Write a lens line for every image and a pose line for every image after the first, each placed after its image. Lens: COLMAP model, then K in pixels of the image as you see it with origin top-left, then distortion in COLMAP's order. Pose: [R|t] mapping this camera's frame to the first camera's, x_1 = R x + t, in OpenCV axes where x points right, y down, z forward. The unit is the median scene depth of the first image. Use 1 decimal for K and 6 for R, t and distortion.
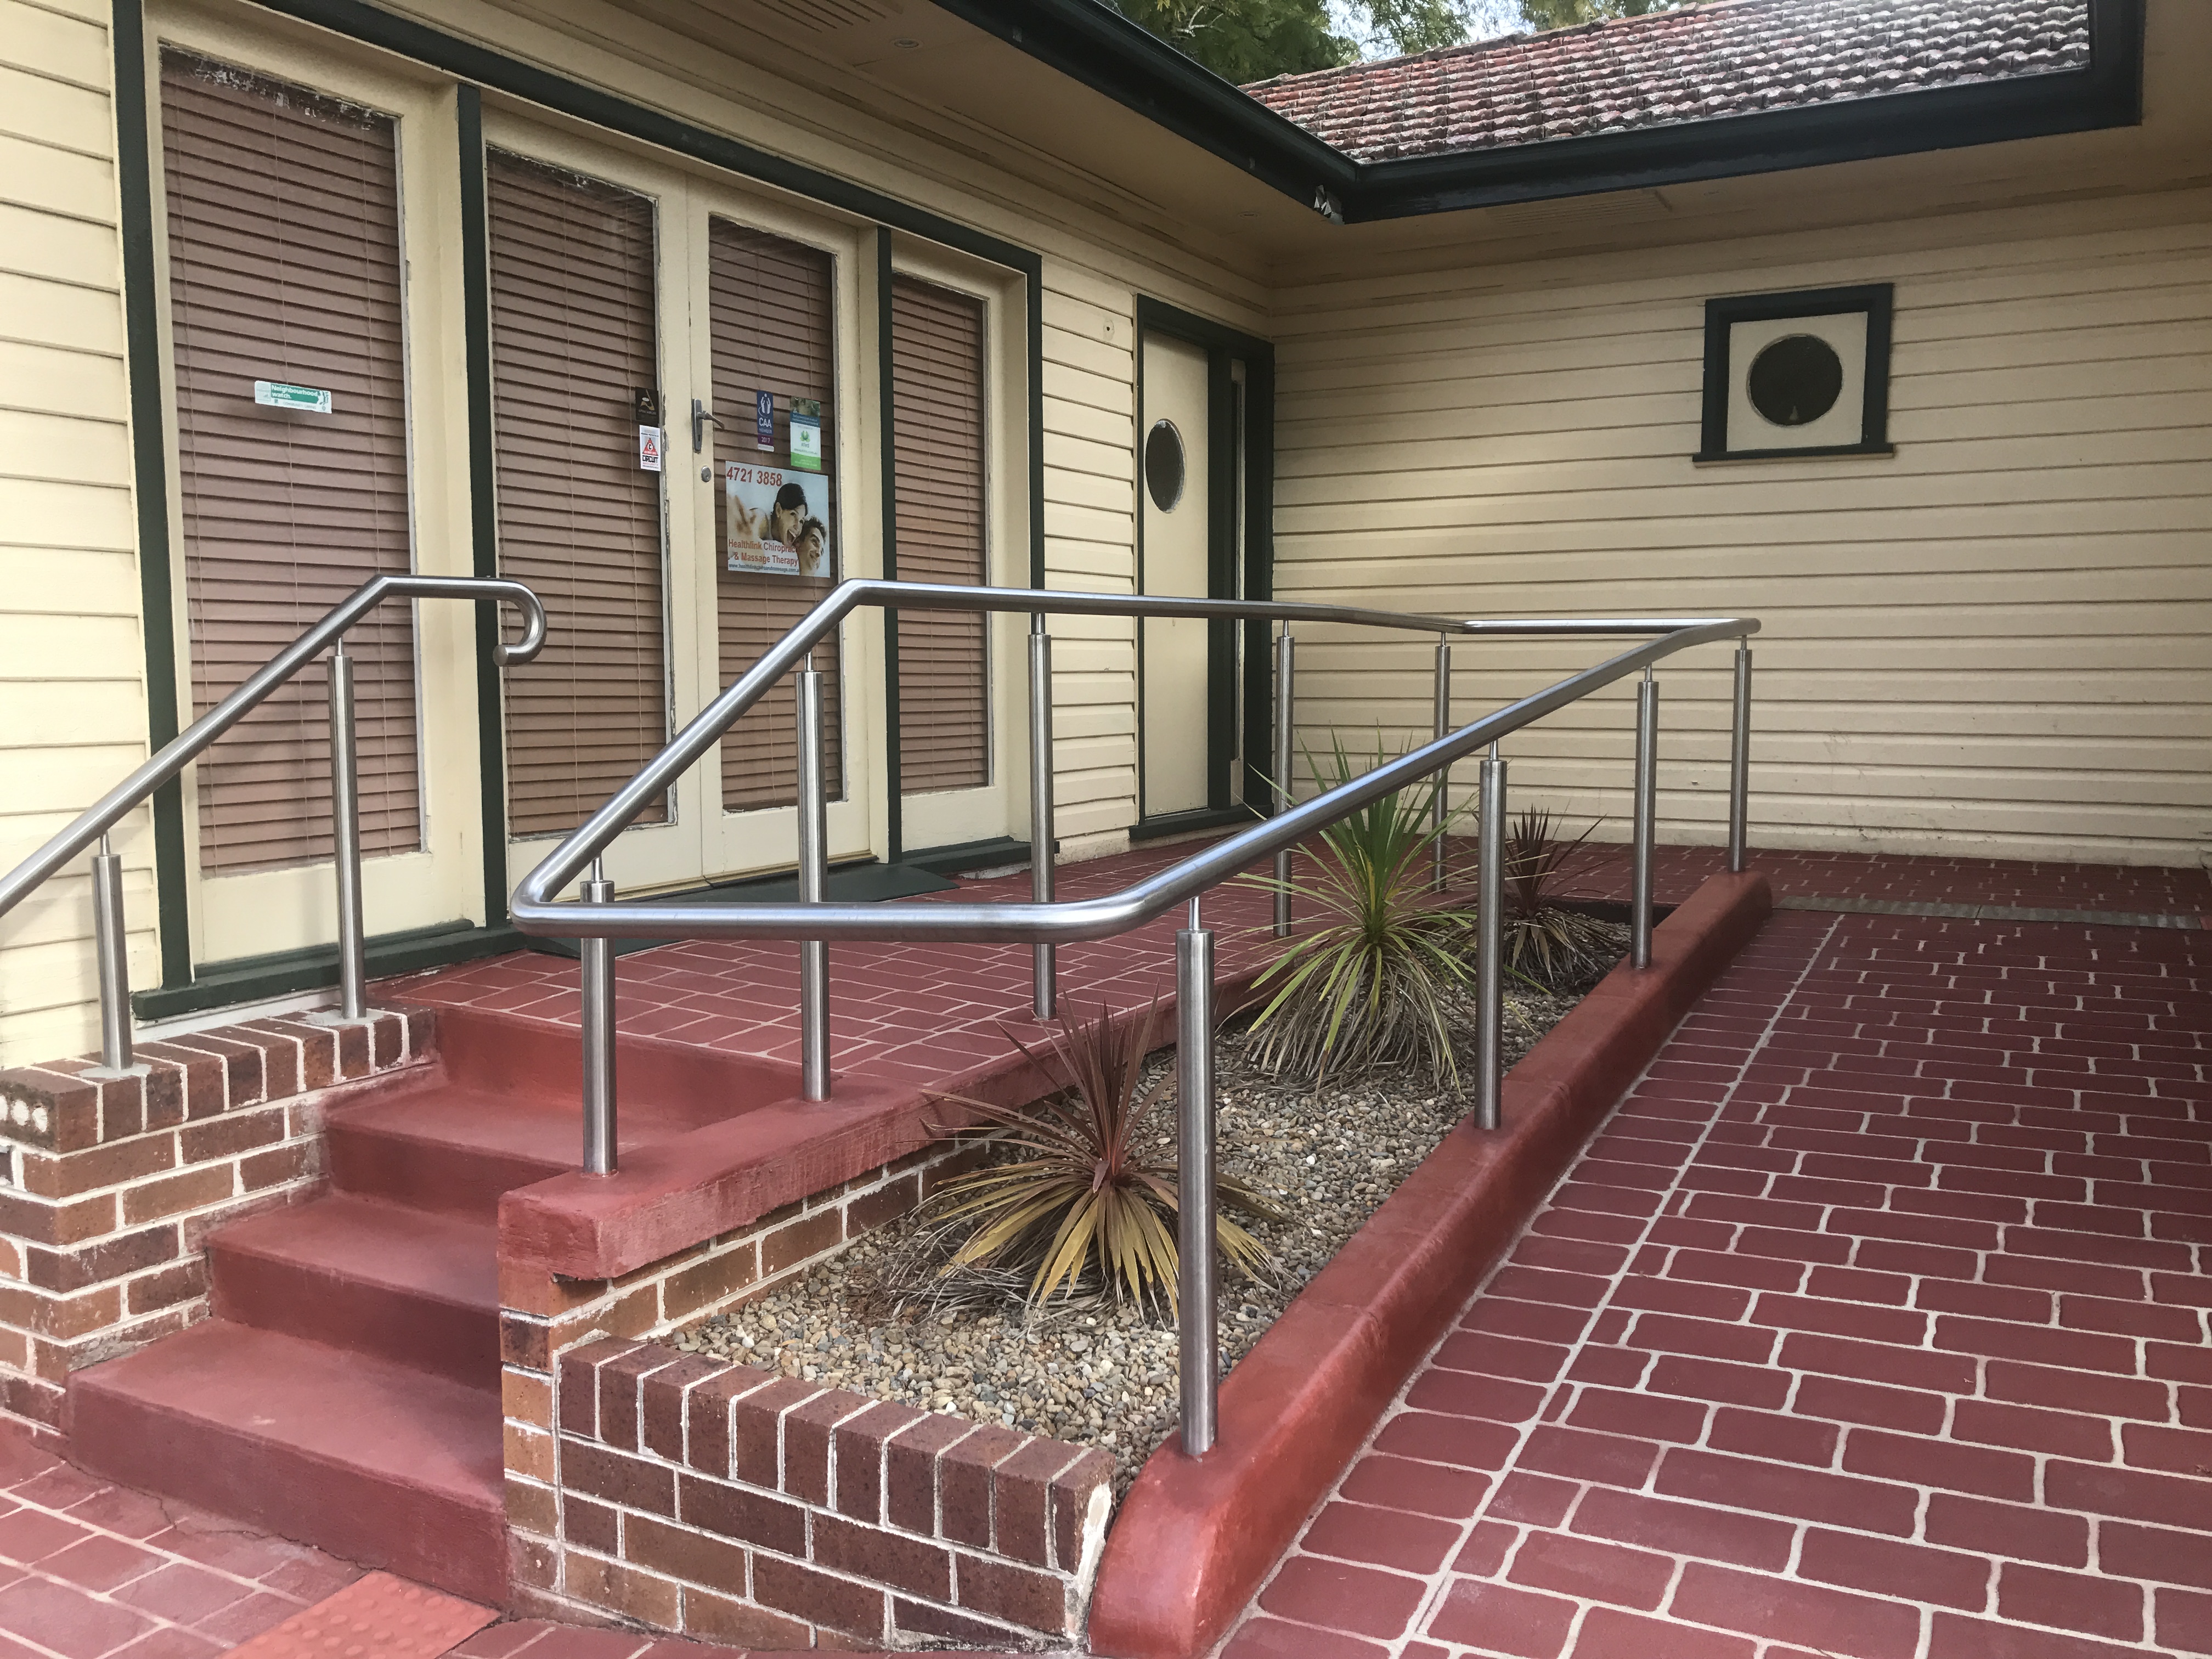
lens RADIAL K [[1819.9, 0, 1107.3], [0, 1819.9, 835.7], [0, 0, 1]] dist [0.004465, 0.004230]
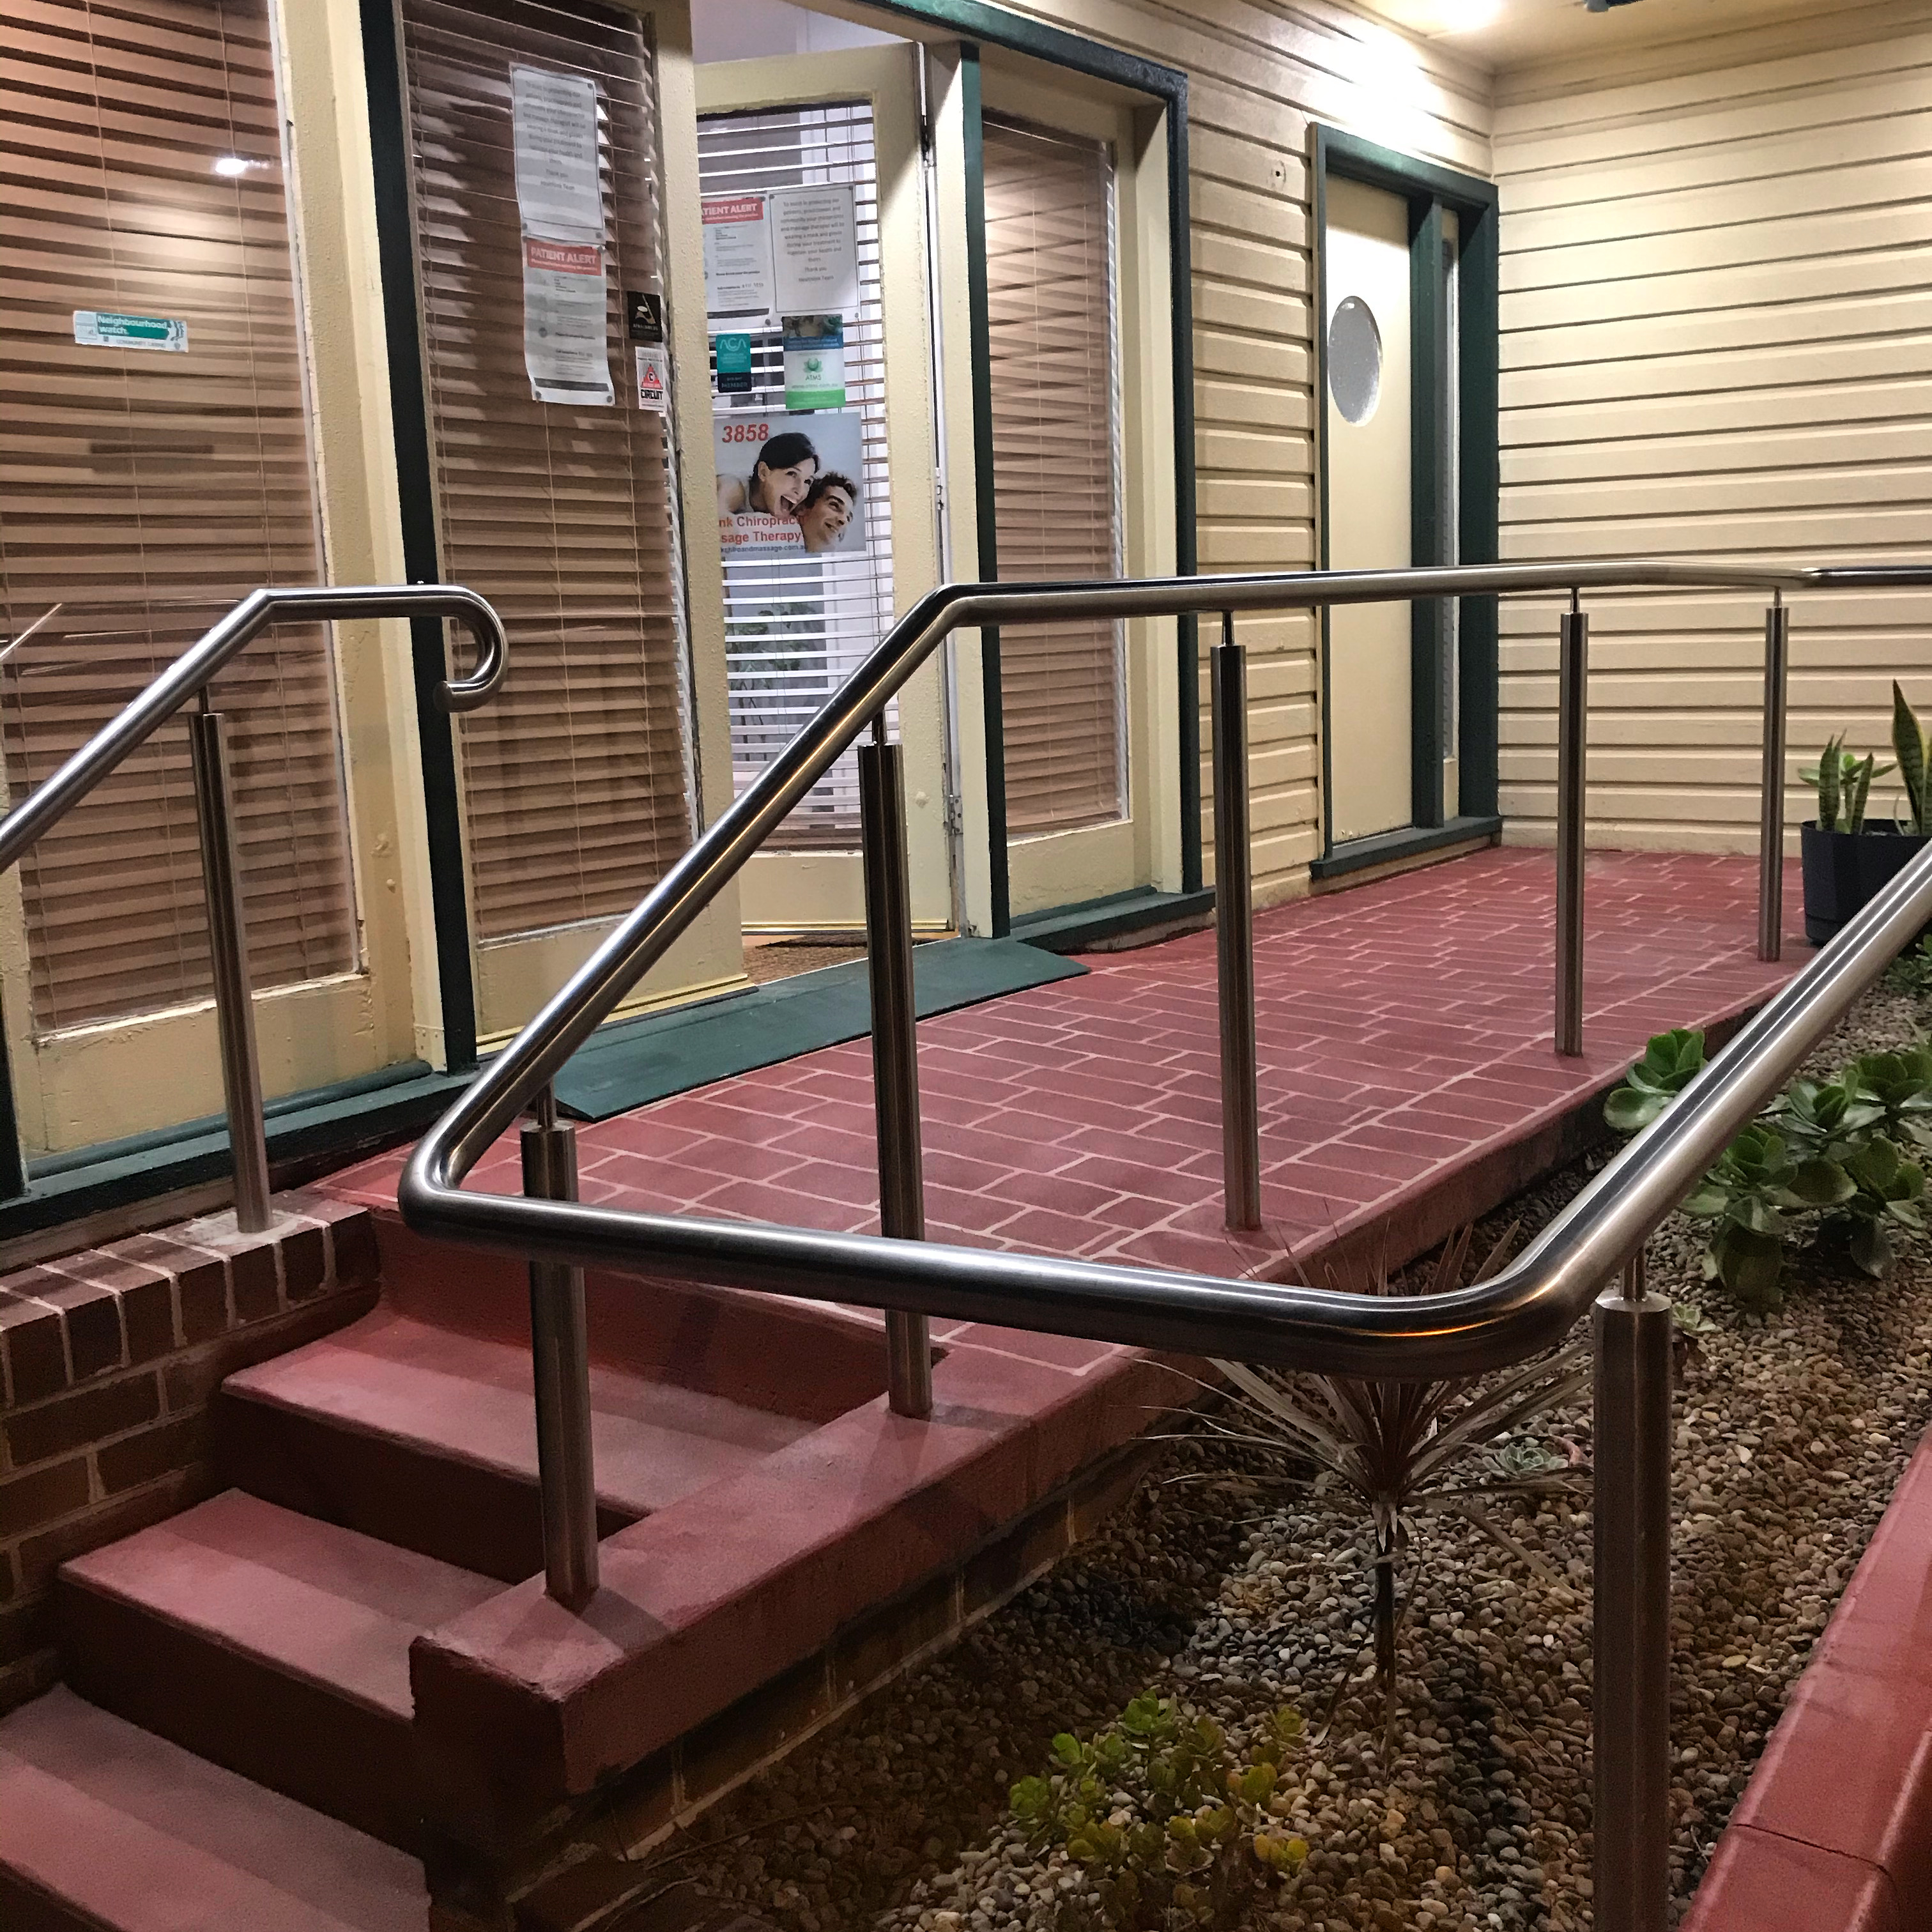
lens RADIAL K [[2143.4, 0, 965.4], [0, 2143.4, 962.6], [0, 0, 1]] dist [0.049308, 0.000000]
pose [[0.992327, -0.014466, -0.122789, -0.032700], [0.023361, 0.997180, 0.071314, -0.048148], [0.121411, -0.073635, 0.989867, 0.187101]]
